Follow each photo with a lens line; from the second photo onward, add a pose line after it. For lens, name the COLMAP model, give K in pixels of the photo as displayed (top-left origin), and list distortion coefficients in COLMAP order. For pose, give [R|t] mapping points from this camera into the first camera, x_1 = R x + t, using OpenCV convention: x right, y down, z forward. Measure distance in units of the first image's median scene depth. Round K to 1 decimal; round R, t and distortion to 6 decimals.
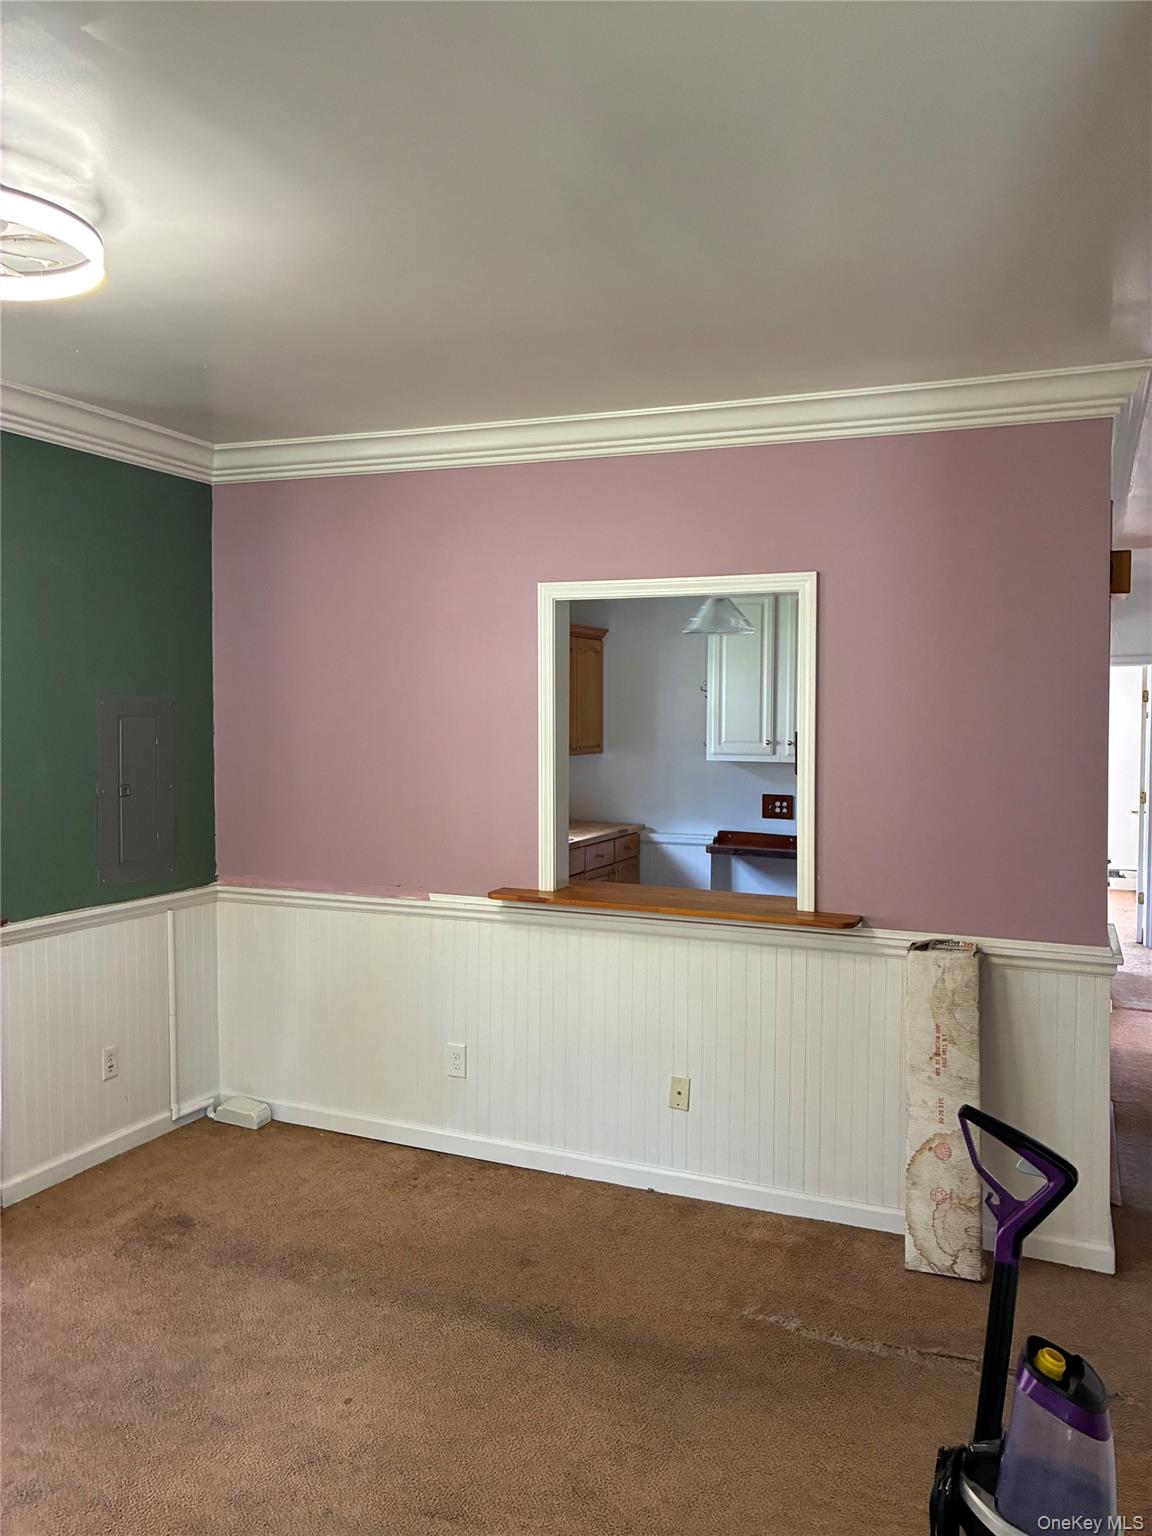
lens RADIAL K [[1159.8, 0, 573.6], [0, 1159.8, 771.6], [0, 0, 1]] dist [0.043075, -0.078425]
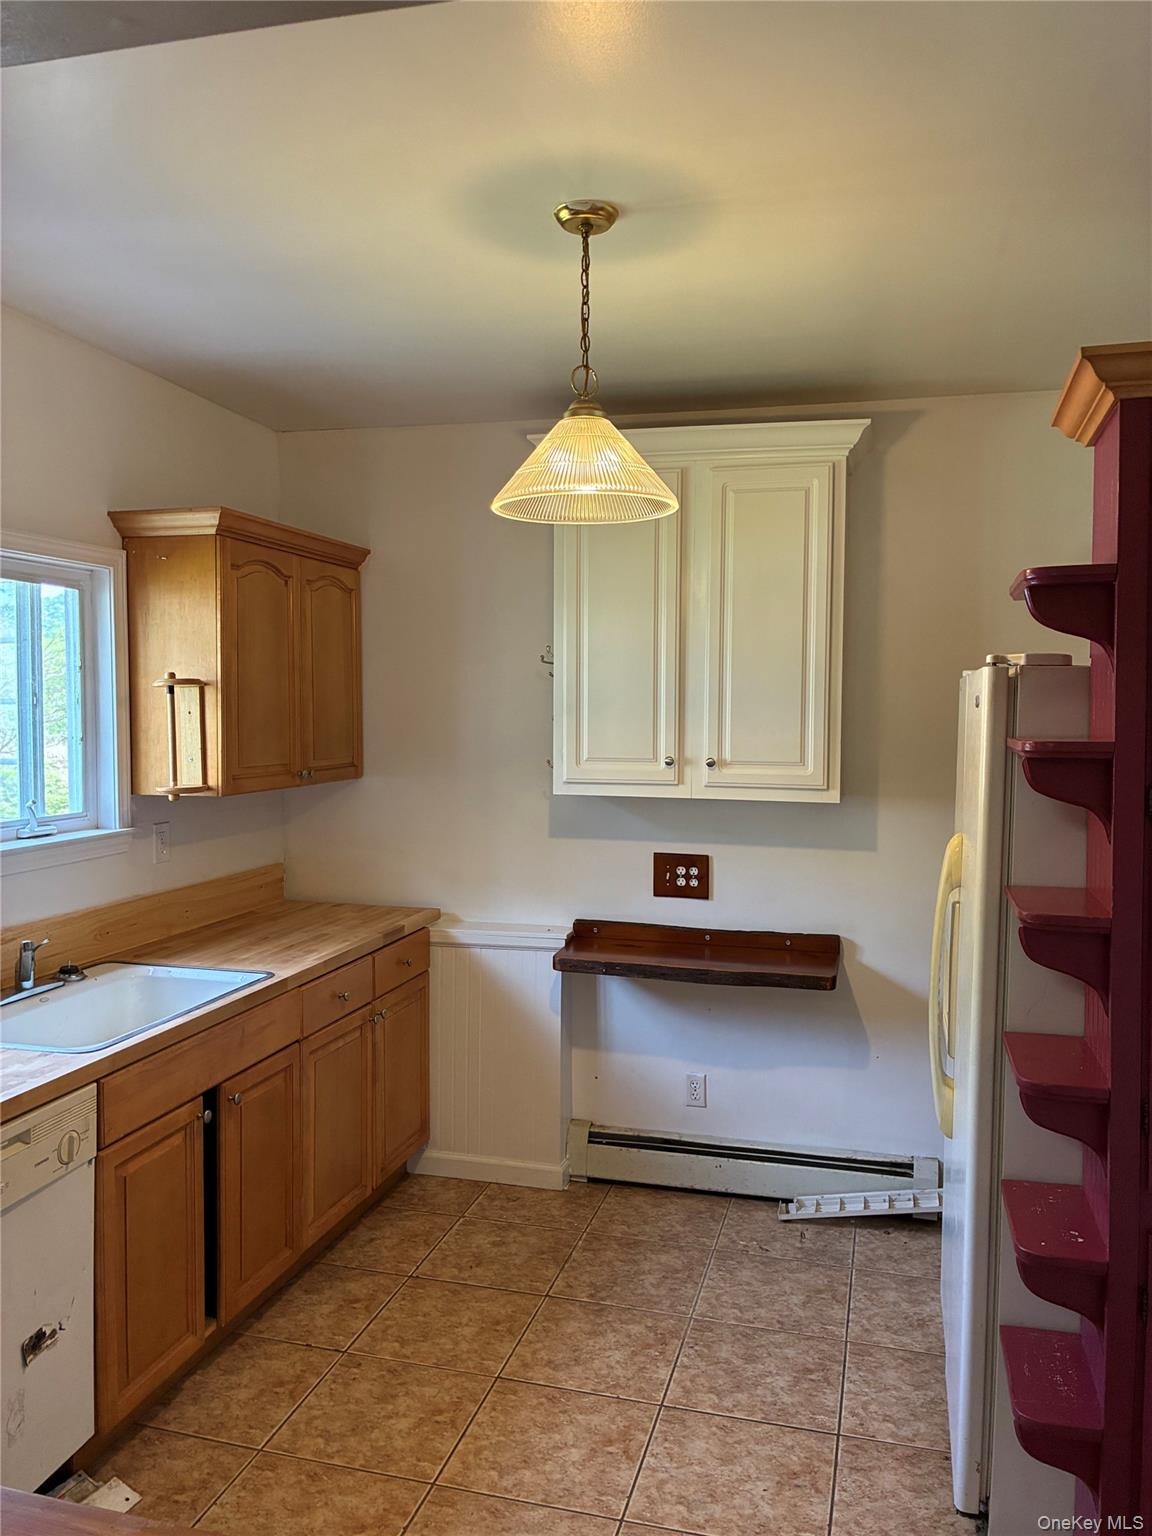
lens RADIAL K [[1159.8, 0, 584.6], [0, 1159.8, 749.5], [0, 0, 1]] dist [0.043075, -0.078425]
pose [[0.988851, -0.001830, 0.148894, 0.048809], [0.004040, 0.999886, -0.014541, -0.021879], [-0.148851, 0.014980, 0.988746, 0.462966]]
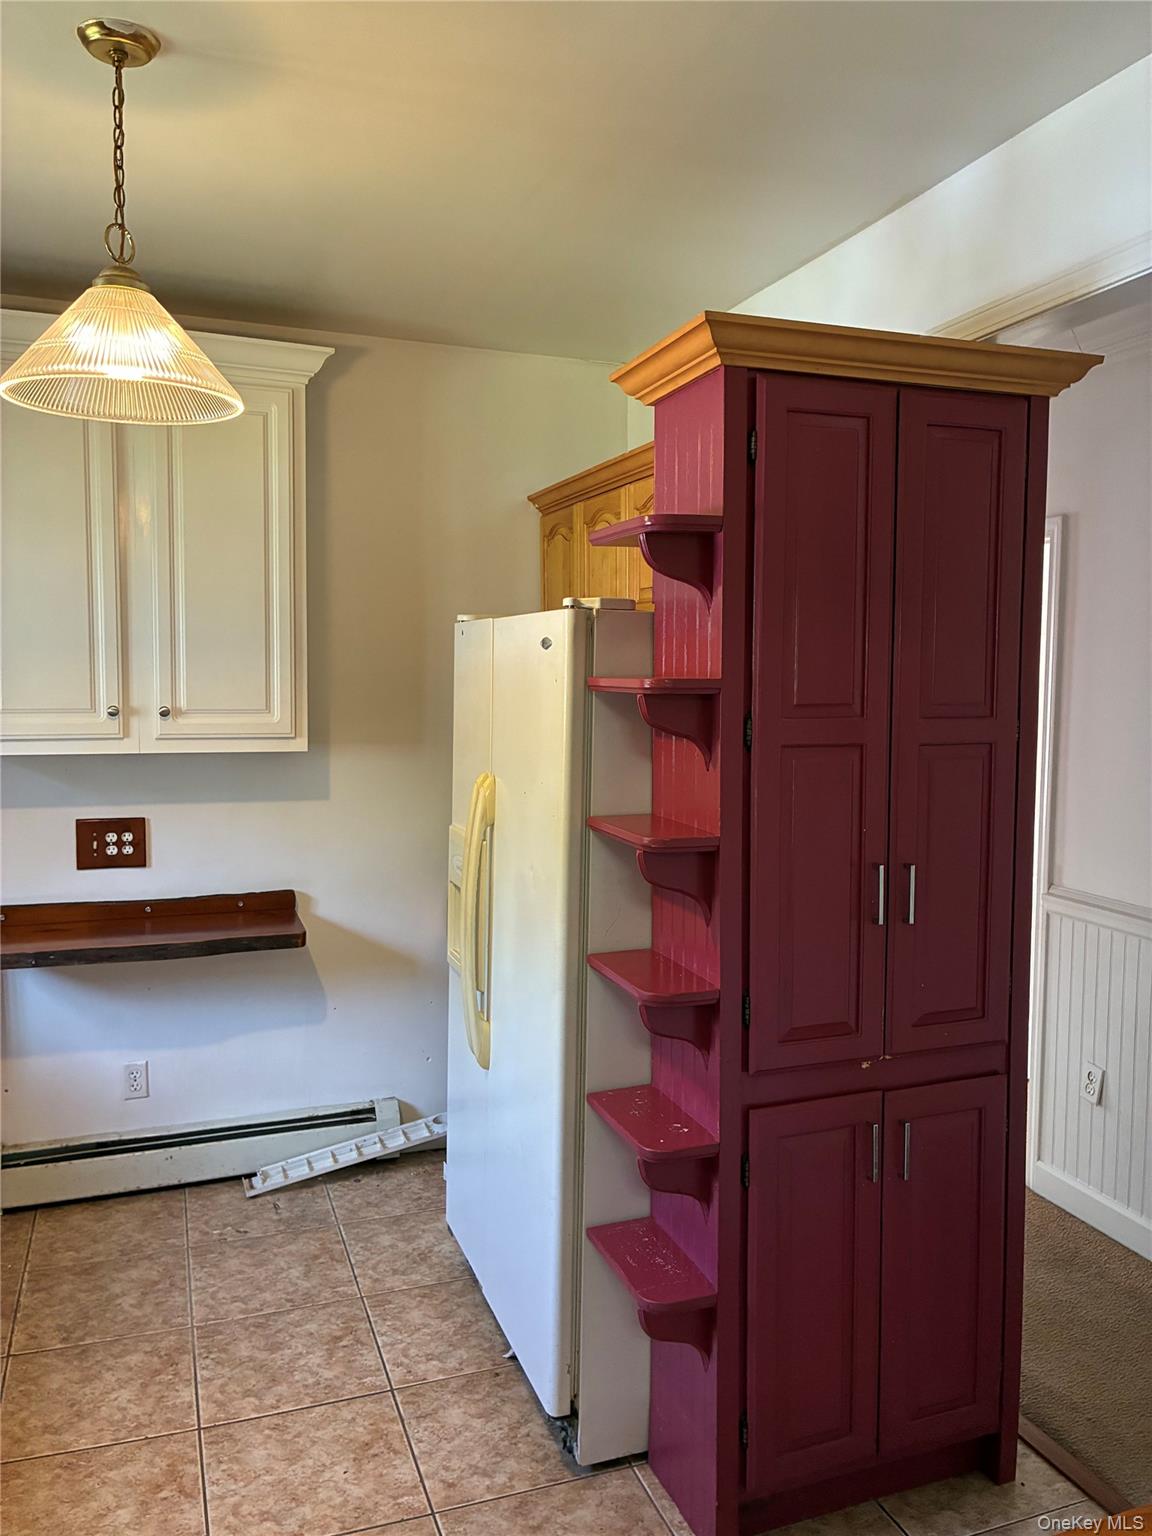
lens RADIAL K [[1159.8, 0, 597.6], [0, 1159.8, 747.0], [0, 0, 1]] dist [0.043075, -0.078425]
pose [[0.712856, -0.044324, 0.699908, -0.016666], [0.027748, 0.999002, 0.035004, -0.020896], [-0.700761, -0.005532, 0.713375, 0.516229]]
